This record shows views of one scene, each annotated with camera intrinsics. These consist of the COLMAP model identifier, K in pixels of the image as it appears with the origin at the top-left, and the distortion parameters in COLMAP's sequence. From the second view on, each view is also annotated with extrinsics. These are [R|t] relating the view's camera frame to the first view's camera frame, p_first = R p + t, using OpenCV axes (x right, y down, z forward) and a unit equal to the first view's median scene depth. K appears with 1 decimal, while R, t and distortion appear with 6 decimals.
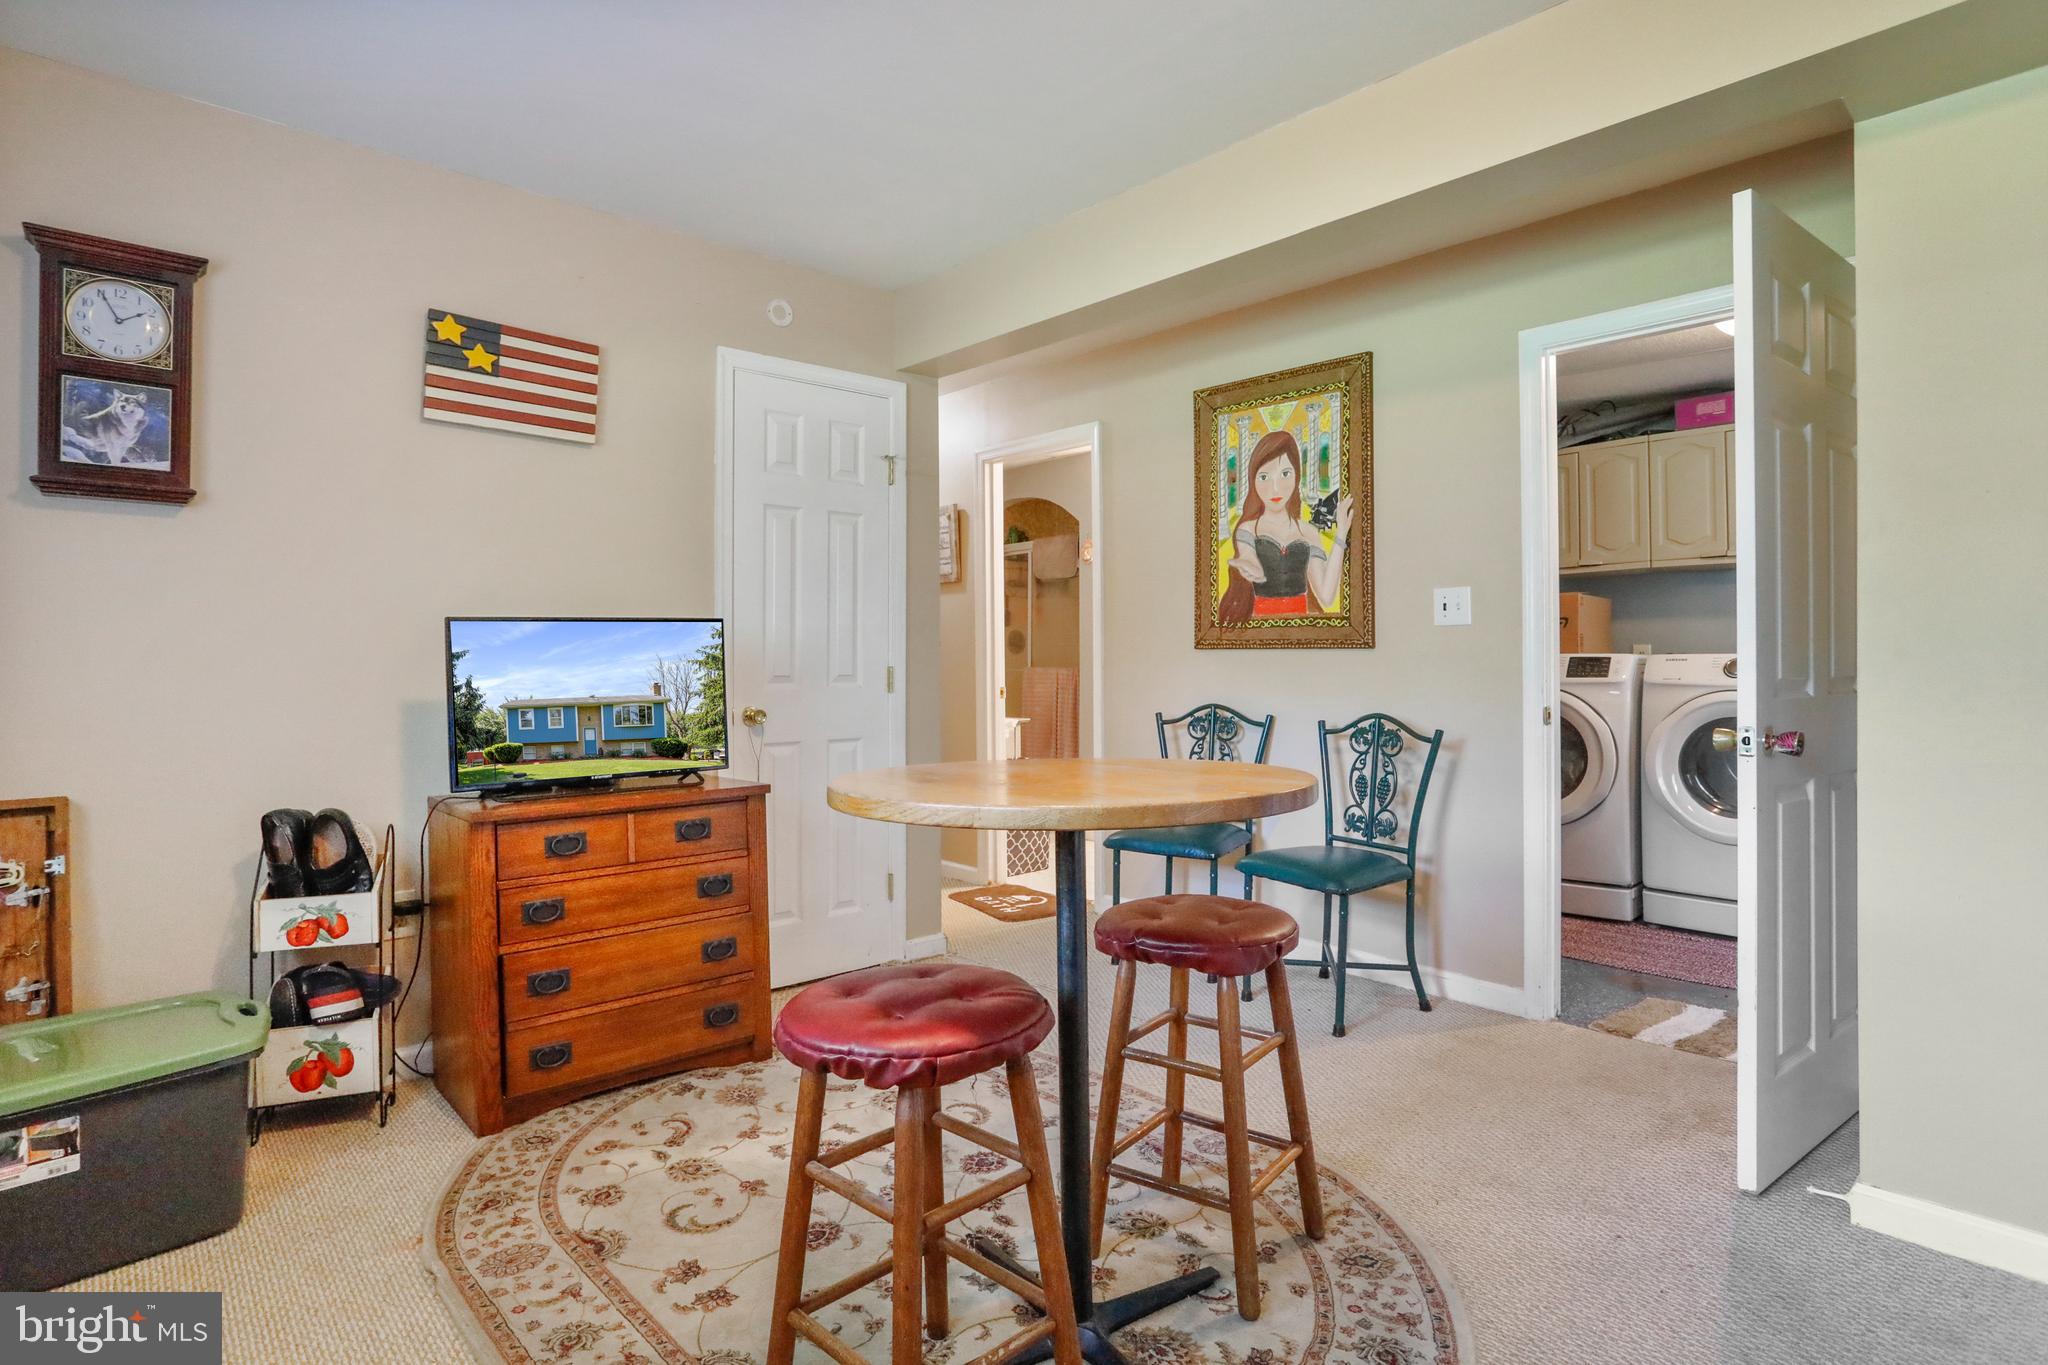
lens RADIAL K [[1055.2, 0, 1022.9], [0, 1055.2, 655.0], [0, 0, 1]] dist [-0.030508, 0.001492]
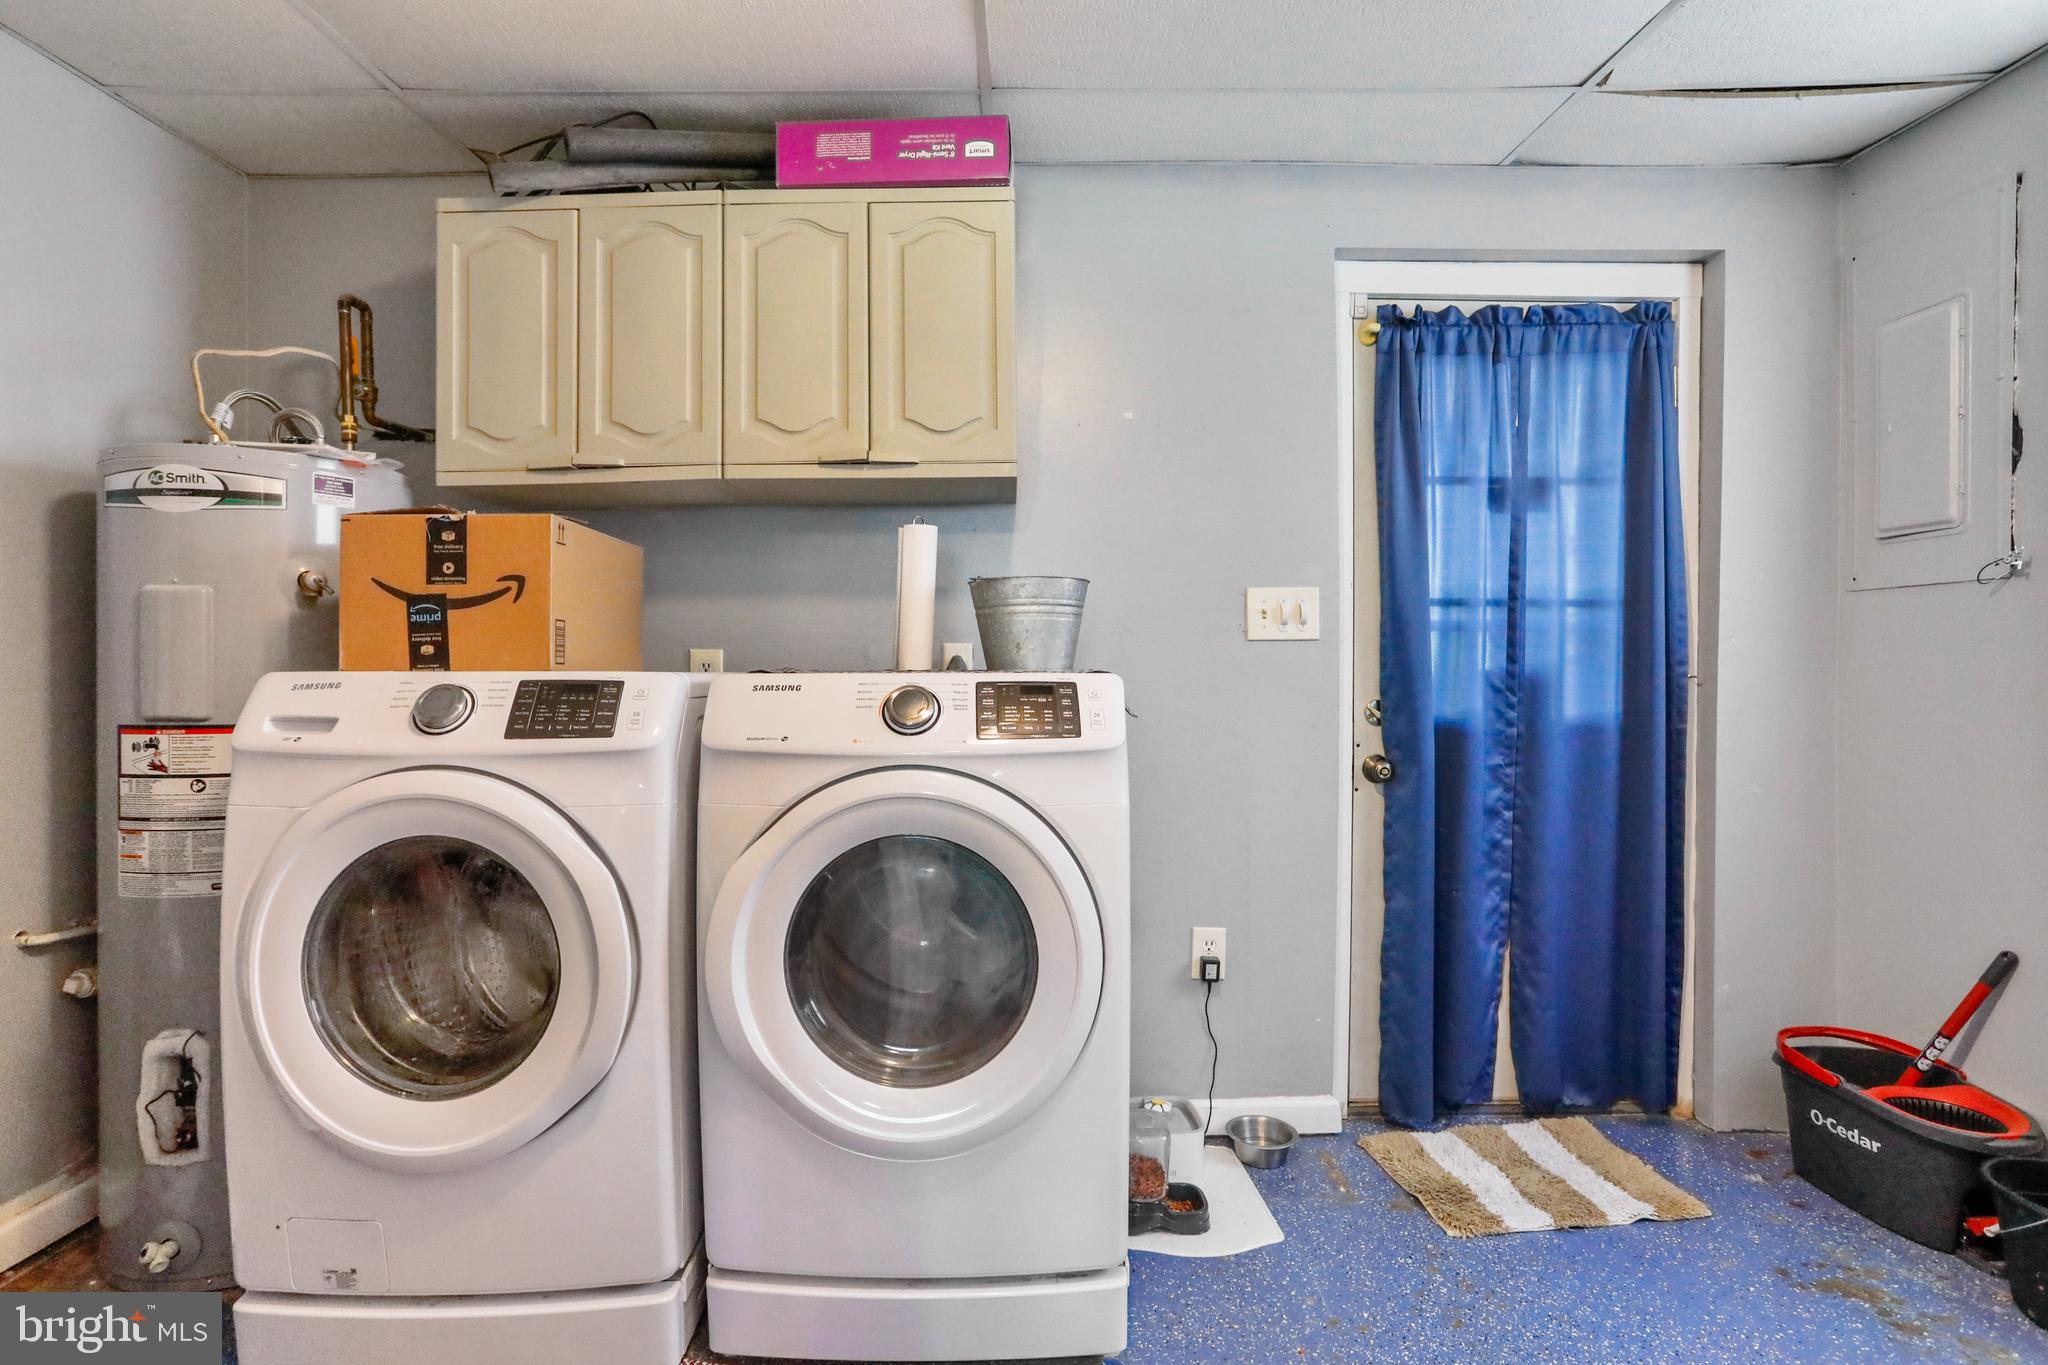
lens RADIAL K [[1013.9, 0, 1009.6], [0, 1013.9, 660.0], [0, 0, 1]] dist [-0.075302, 0.046171]
pose [[0.680357, -0.000048, 0.732881, 0.434317], [-0.006621, 0.999959, 0.006212, -0.009398], [-0.732851, -0.009079, 0.680329, 0.722709]]
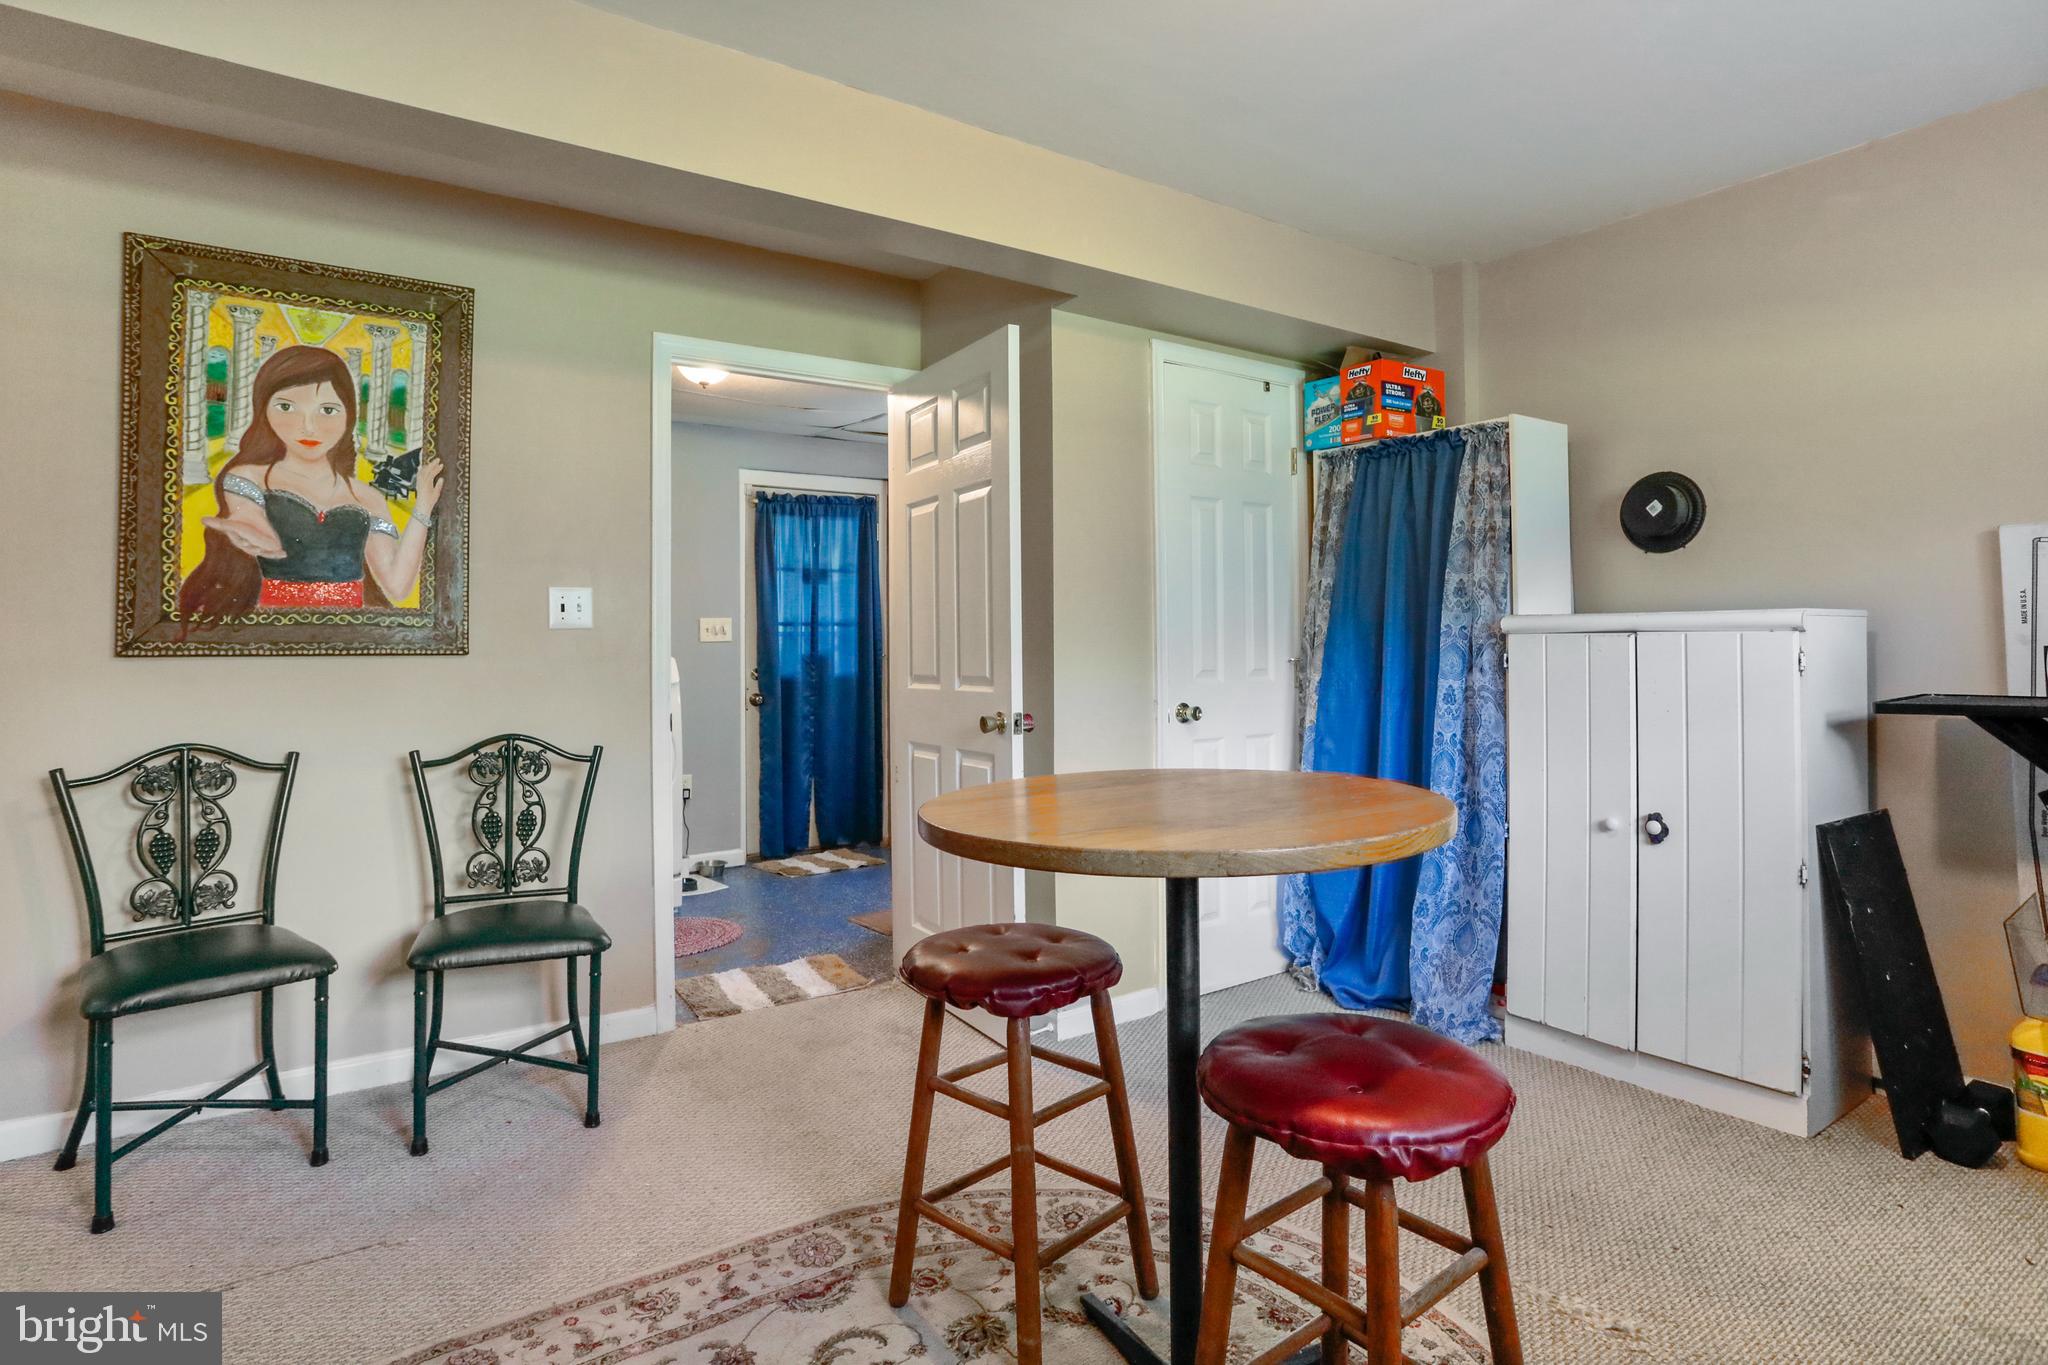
lens RADIAL K [[1128.2, 0, 975.8], [0, 1128.2, 618.0], [0, 0, 1]] dist [-0.000129, 0.000452]
pose [[0.149731, 0.024581, 0.988421, -0.433577], [0.004541, 0.999663, -0.025548, -0.009989], [-0.988716, 0.008313, 0.149569, 0.451698]]
